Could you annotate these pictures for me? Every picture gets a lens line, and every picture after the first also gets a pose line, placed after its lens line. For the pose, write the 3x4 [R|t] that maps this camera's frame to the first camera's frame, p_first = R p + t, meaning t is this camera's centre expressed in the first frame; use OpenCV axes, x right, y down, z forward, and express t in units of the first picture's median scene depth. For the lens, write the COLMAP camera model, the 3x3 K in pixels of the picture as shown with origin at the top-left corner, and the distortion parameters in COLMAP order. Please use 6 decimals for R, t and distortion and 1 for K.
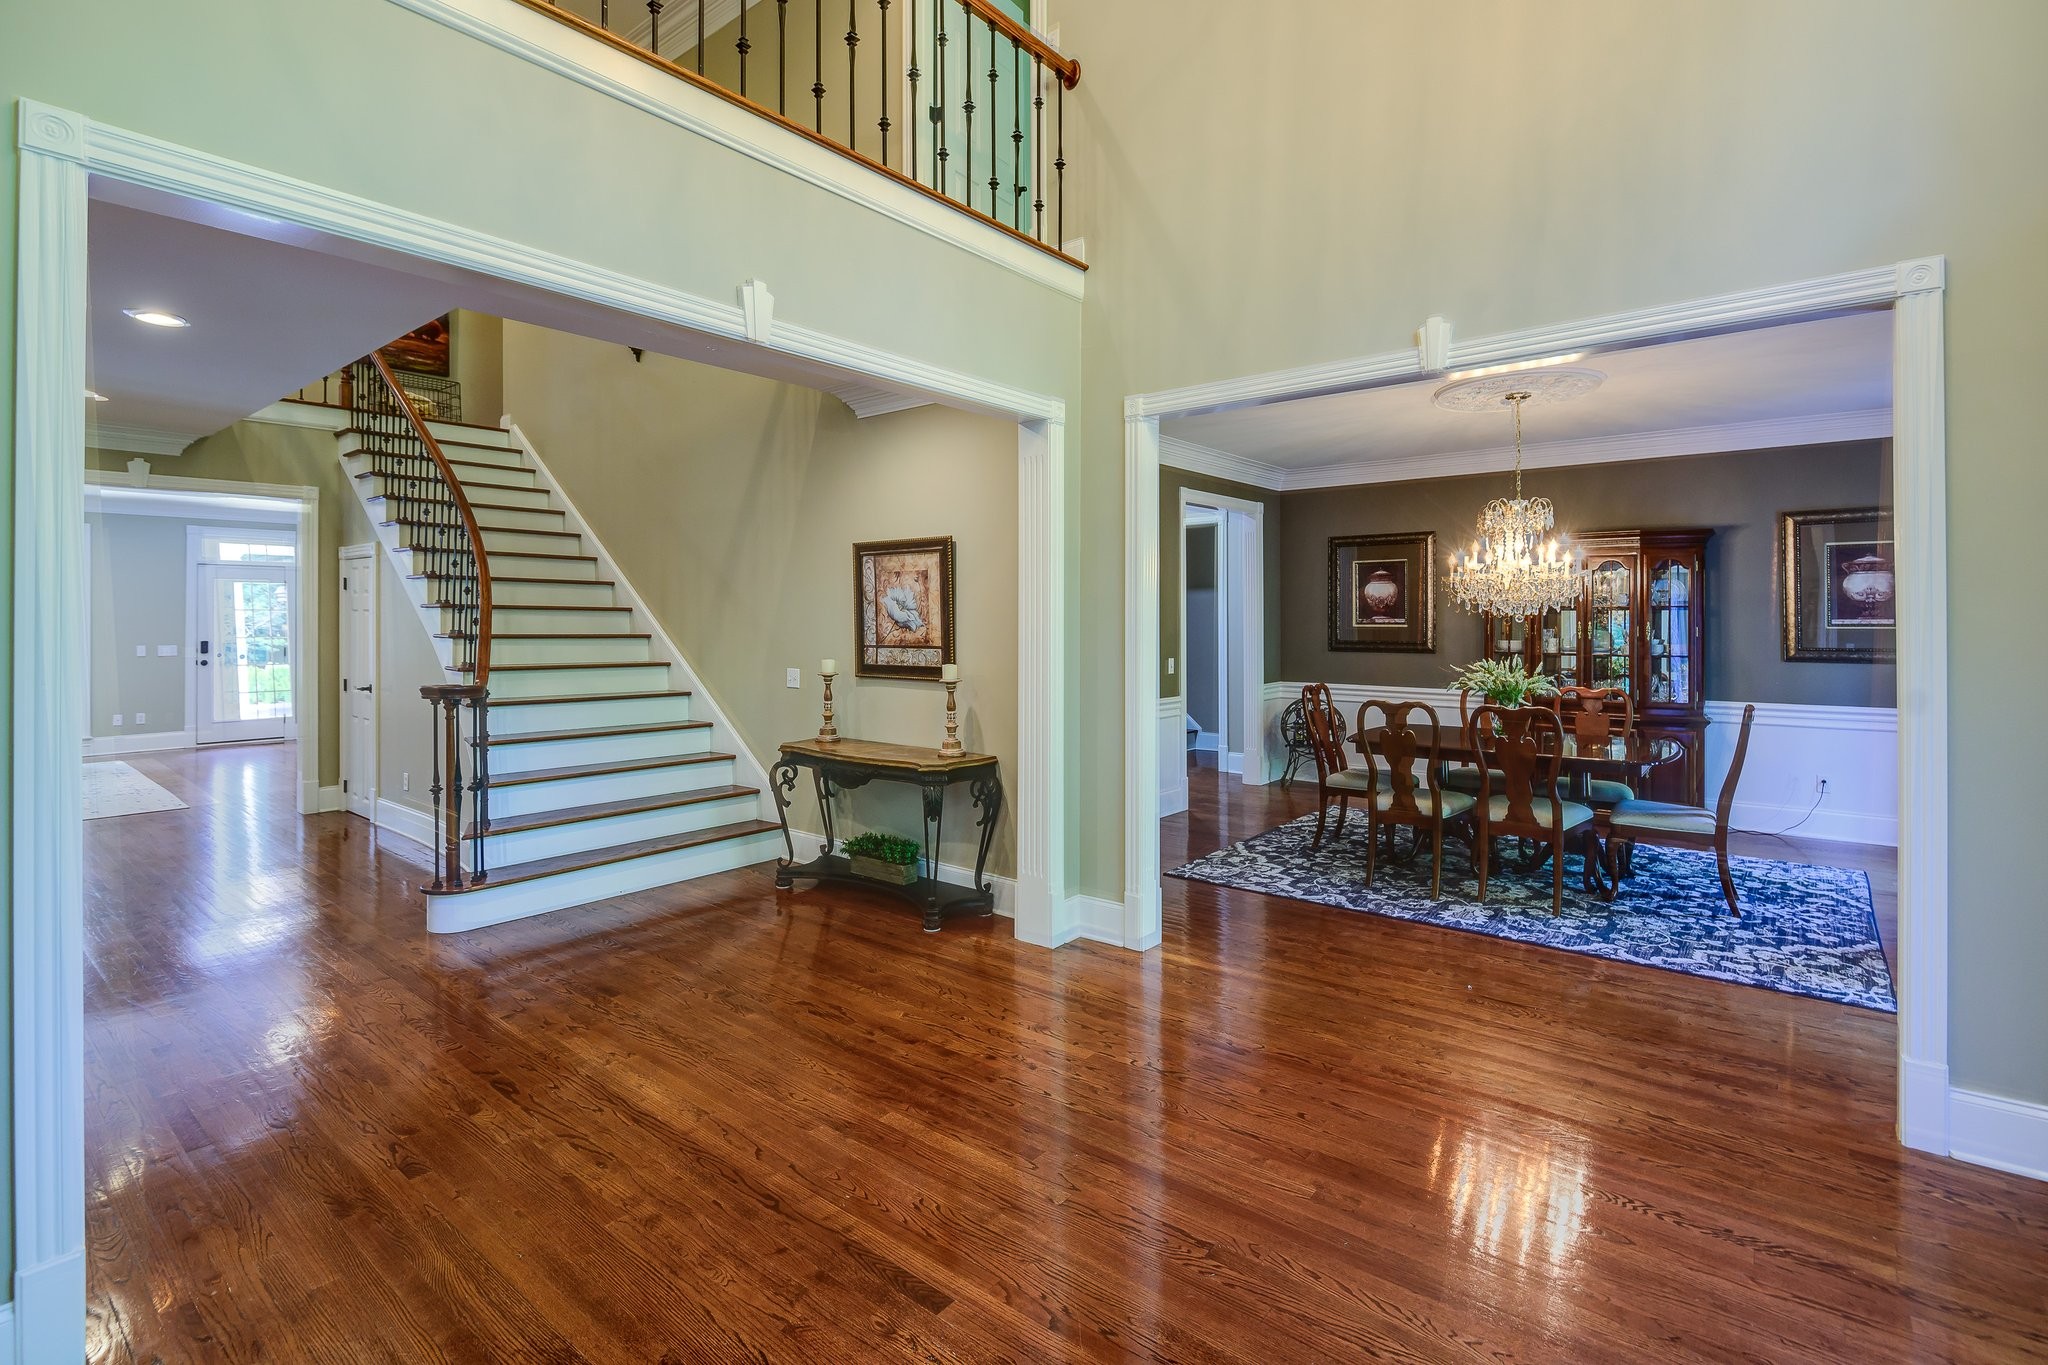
lens RADIAL K [[940.8, 0, 1022.2], [0, 940.8, 618.9], [0, 0, 1]] dist [-0.006293, -0.000791]
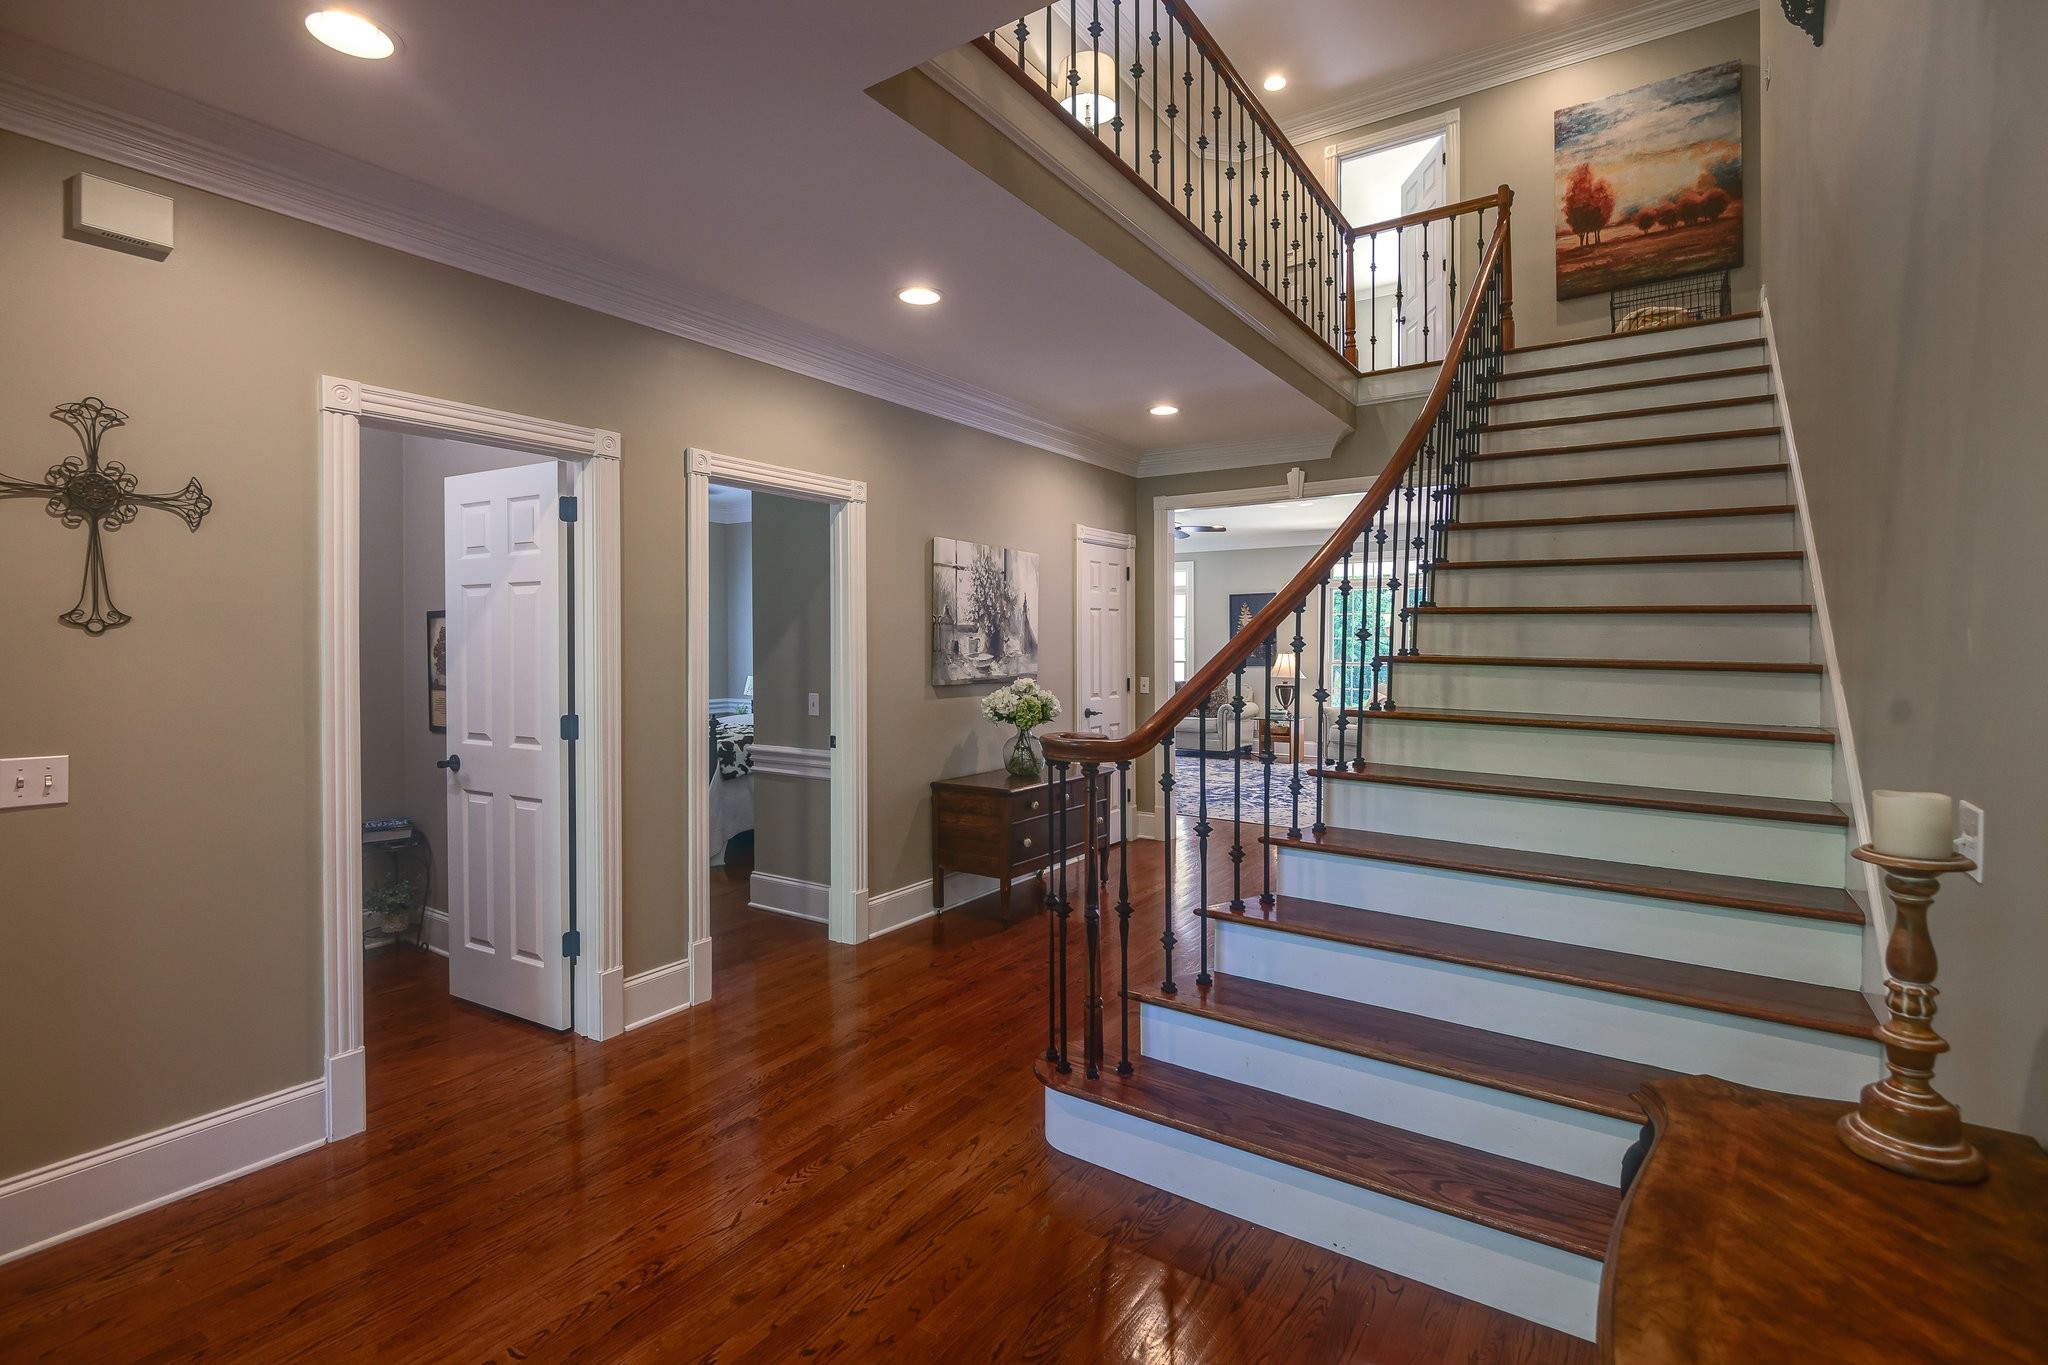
lens RADIAL K [[940.8, 0, 1036.3], [0, 940.8, 655.7], [0, 0, 1]] dist [-0.006293, -0.000791]
pose [[0.092436, 0.015469, -0.995598, -0.008572], [-0.002490, 0.999880, 0.015304, 0.008871], [0.995716, 0.001064, 0.092463, 0.831531]]
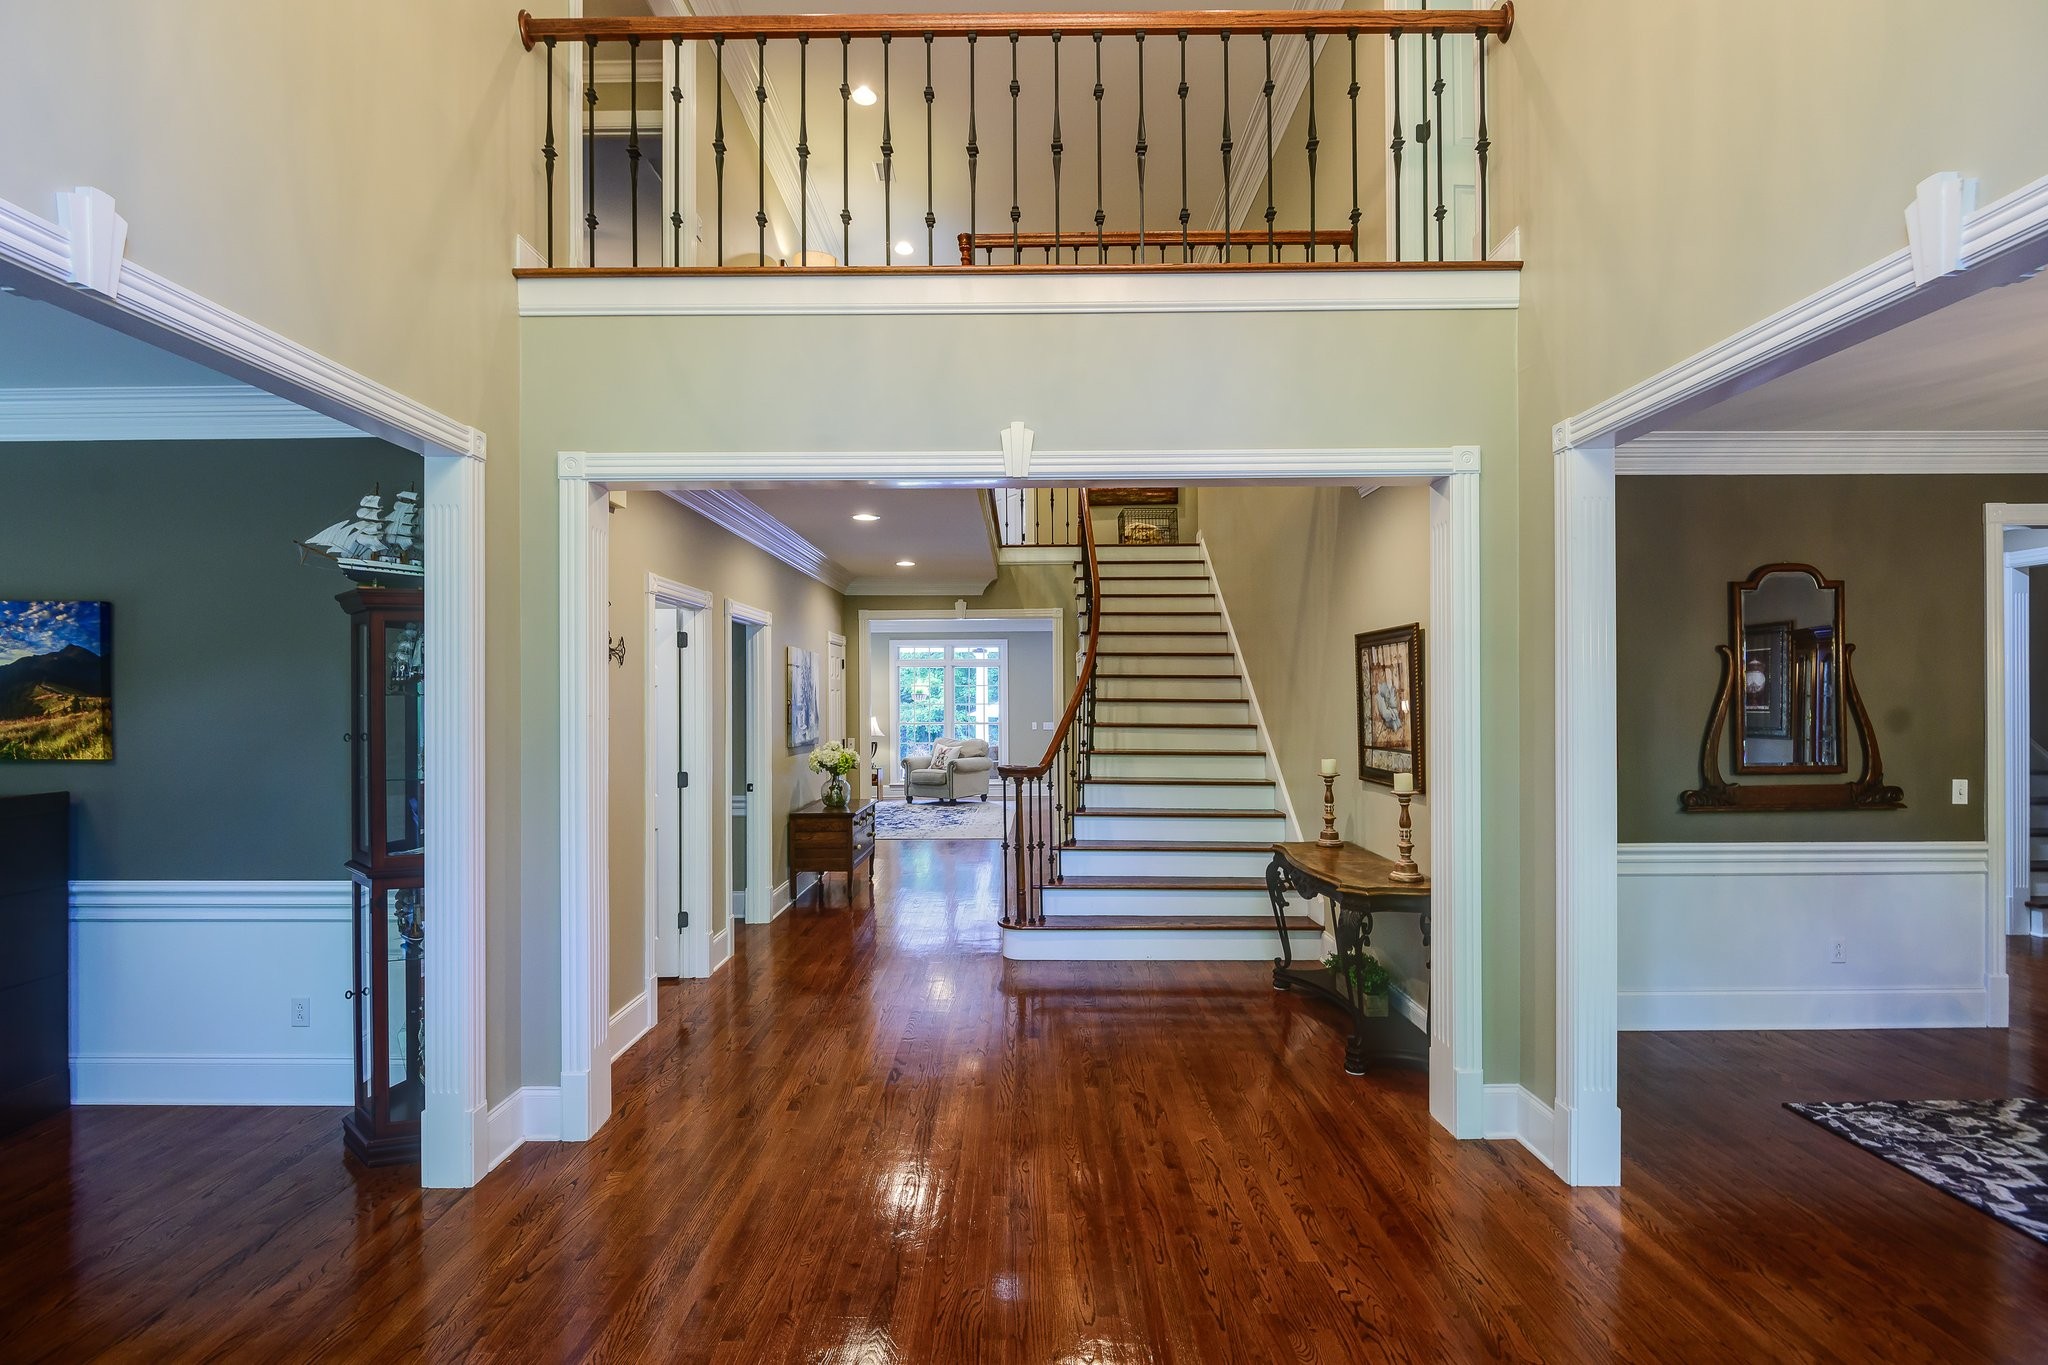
lens RADIAL K [[940.8, 0, 1034.3], [0, 940.8, 693.2], [0, 0, 1]] dist [-0.006293, -0.000791]
pose [[0.635024, -0.005320, -0.772474, 0.358803], [0.000959, 0.999981, -0.006099, -0.018734], [0.772492, 0.003132, 0.635017, 0.185887]]
